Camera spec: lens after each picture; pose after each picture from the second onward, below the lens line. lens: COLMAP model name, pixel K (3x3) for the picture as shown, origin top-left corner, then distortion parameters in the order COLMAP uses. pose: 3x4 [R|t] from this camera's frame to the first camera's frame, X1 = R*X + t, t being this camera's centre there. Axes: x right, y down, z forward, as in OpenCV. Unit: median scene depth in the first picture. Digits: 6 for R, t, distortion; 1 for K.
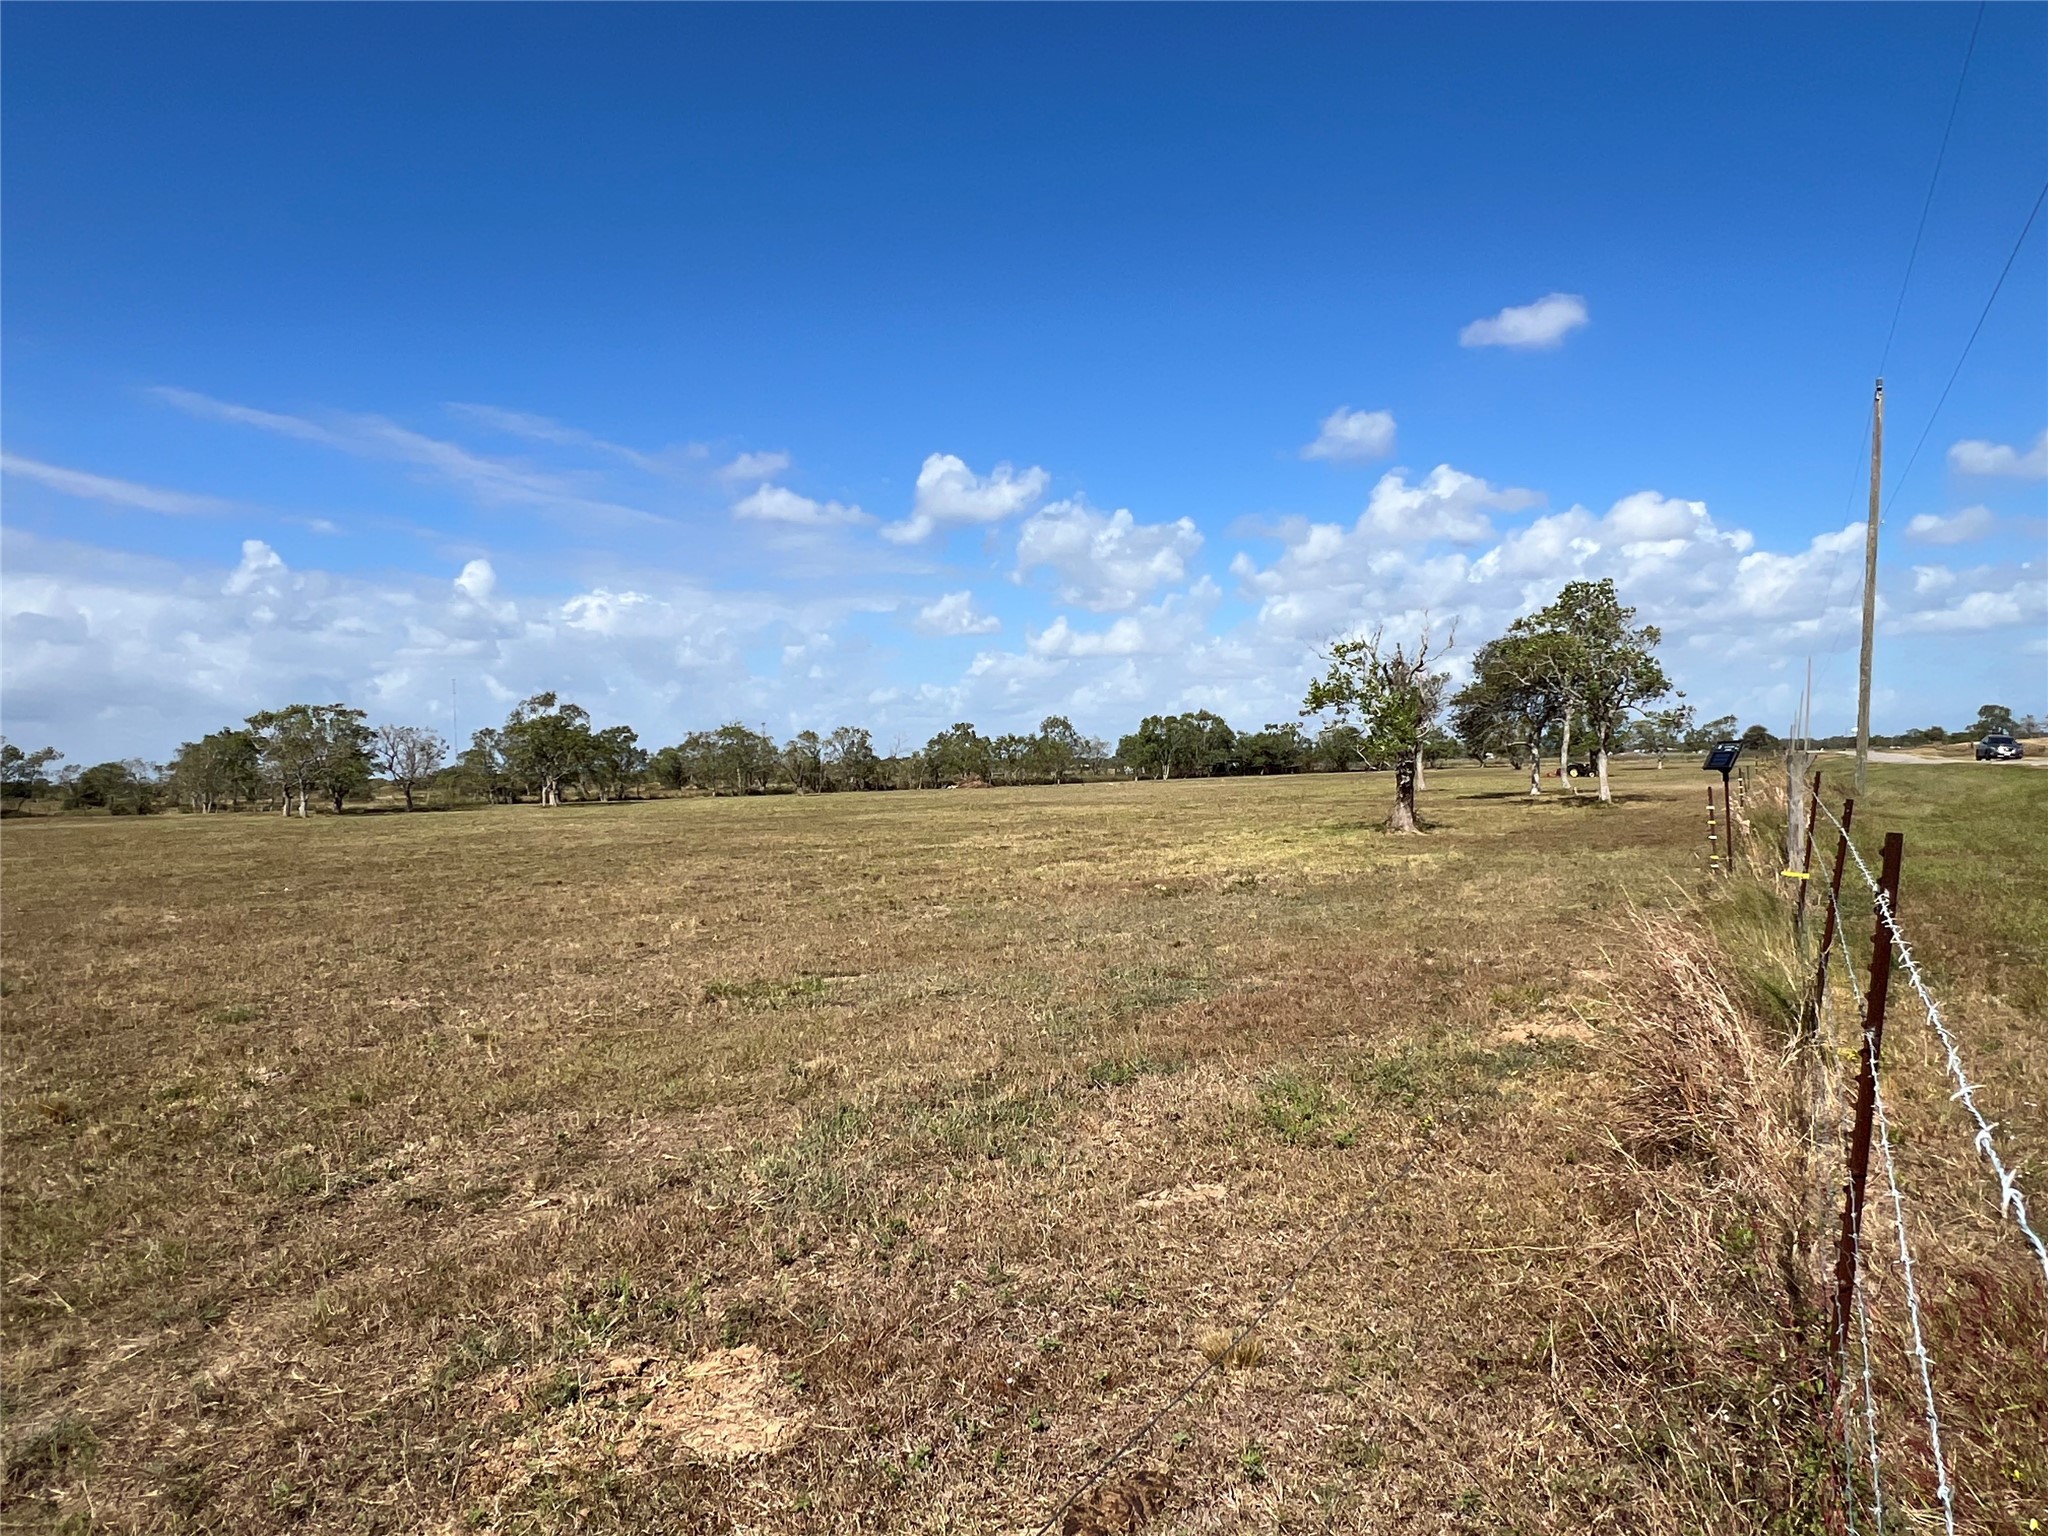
lens RADIAL K [[1052.4, 0, 872.8], [0, 1052.4, 827.1], [0, 0, 1]] dist [0.001386, -0.000305]
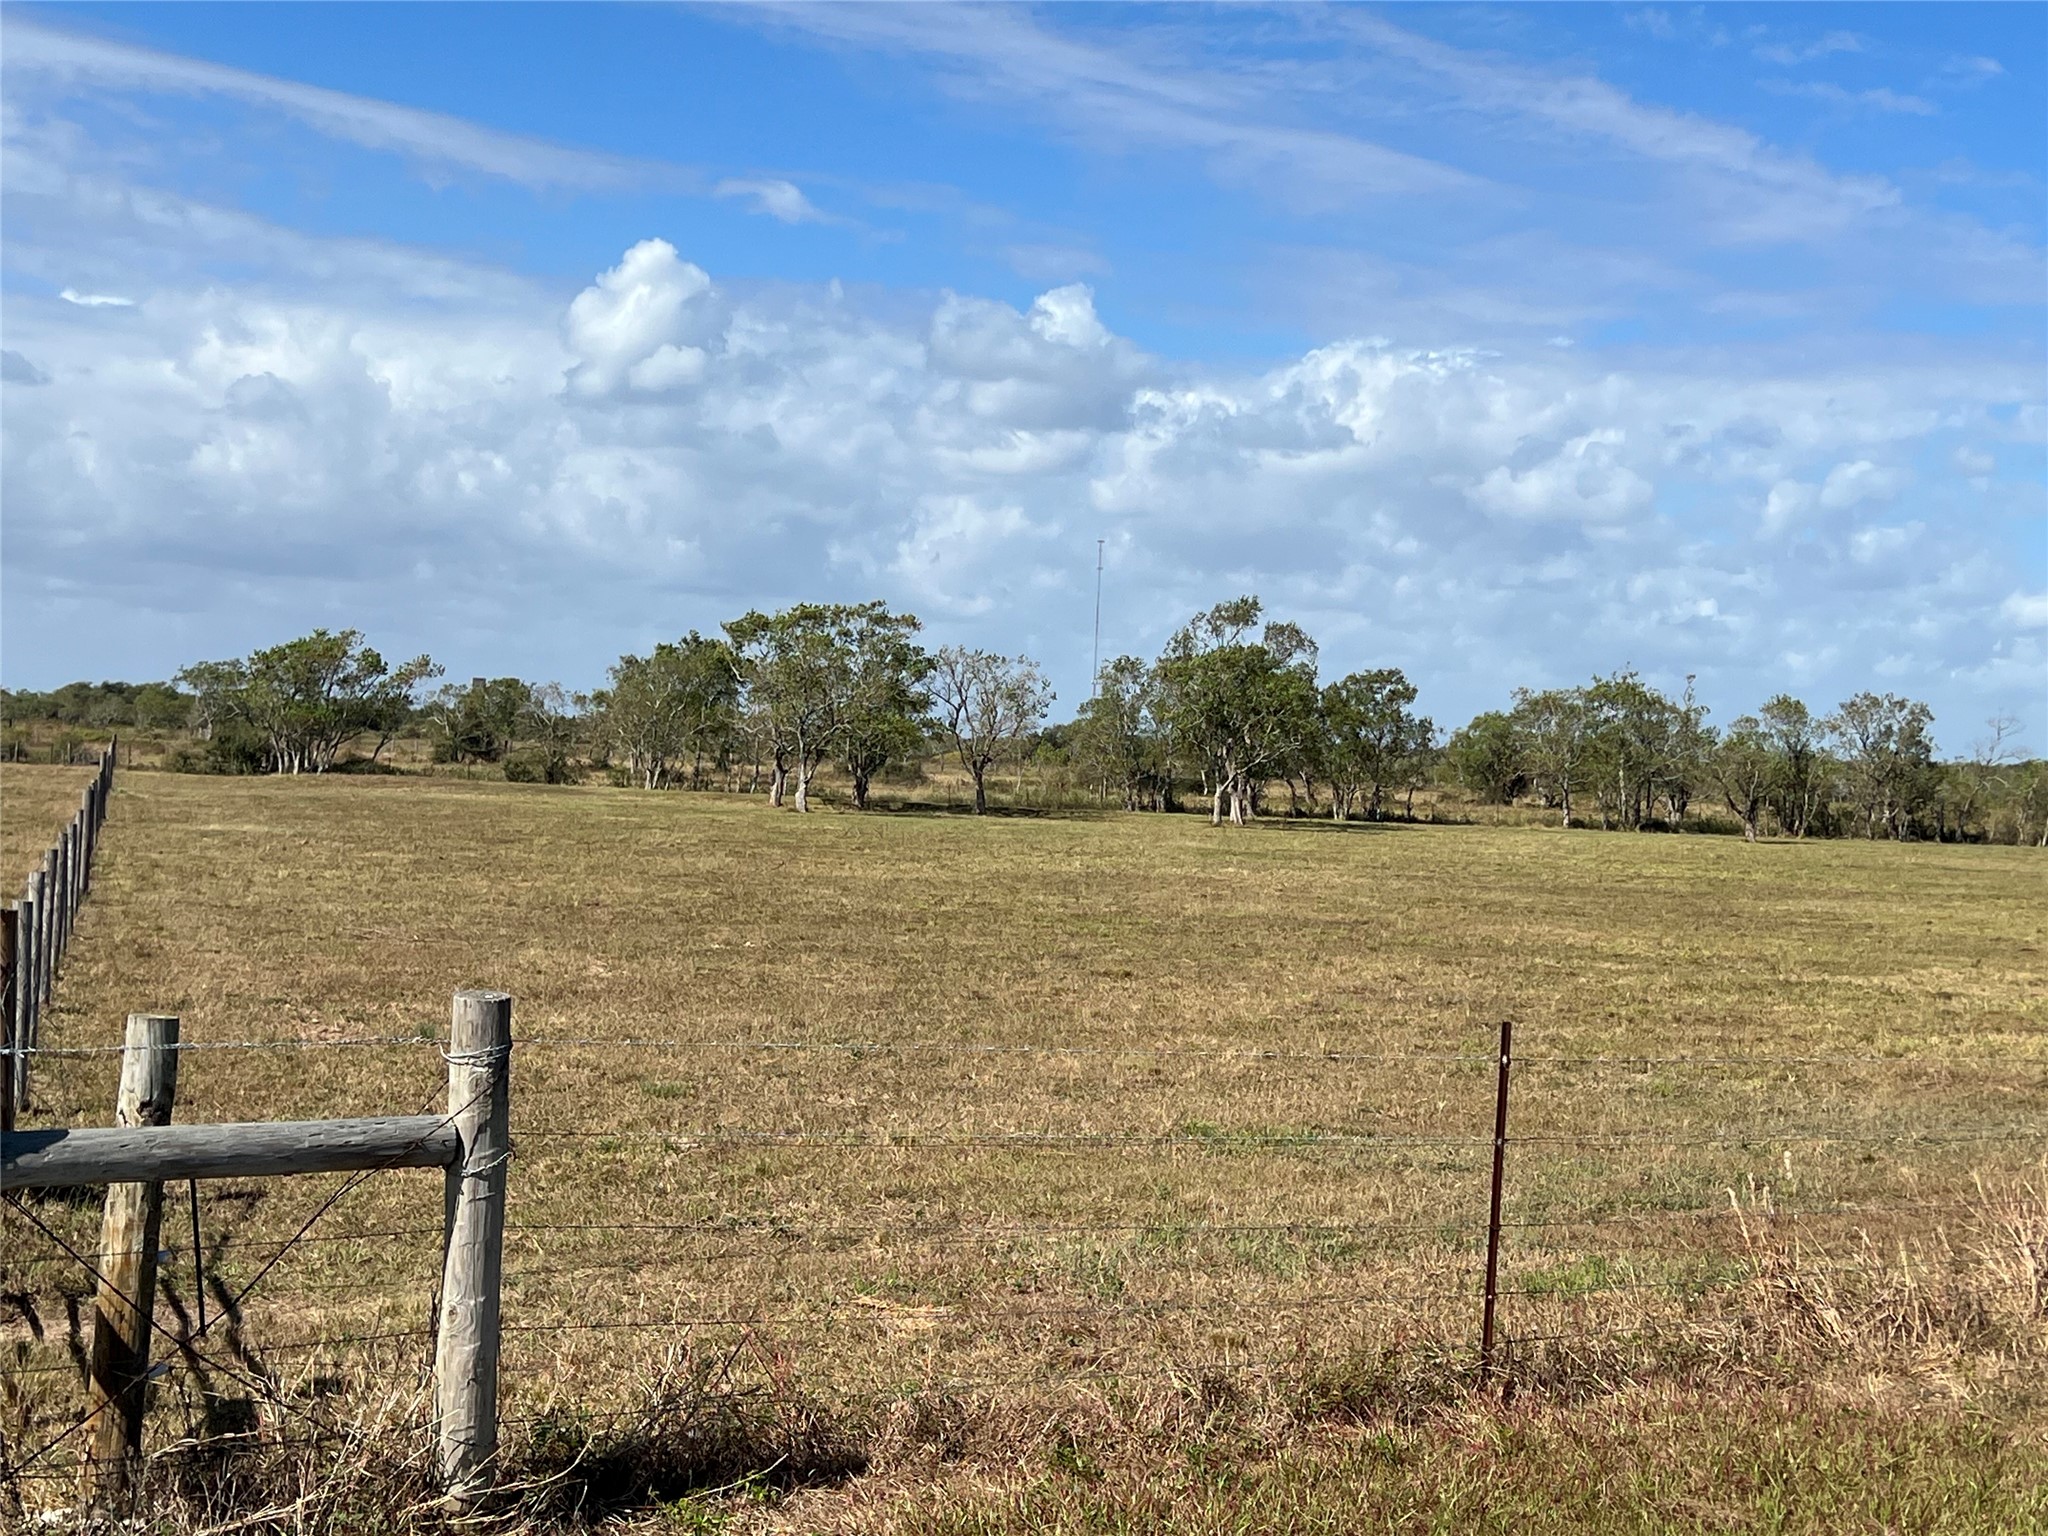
lens RADIAL K [[2828.1, 0, 1024.0], [0, 2828.1, 768.0], [0, 0, 1]] dist [0.241264, -0.748008]
pose [[0.905786, 0.068406, -0.418177, 0.172721], [-0.080446, 0.996696, -0.011208, -0.023001], [0.416029, 0.043793, 0.908296, -0.281401]]
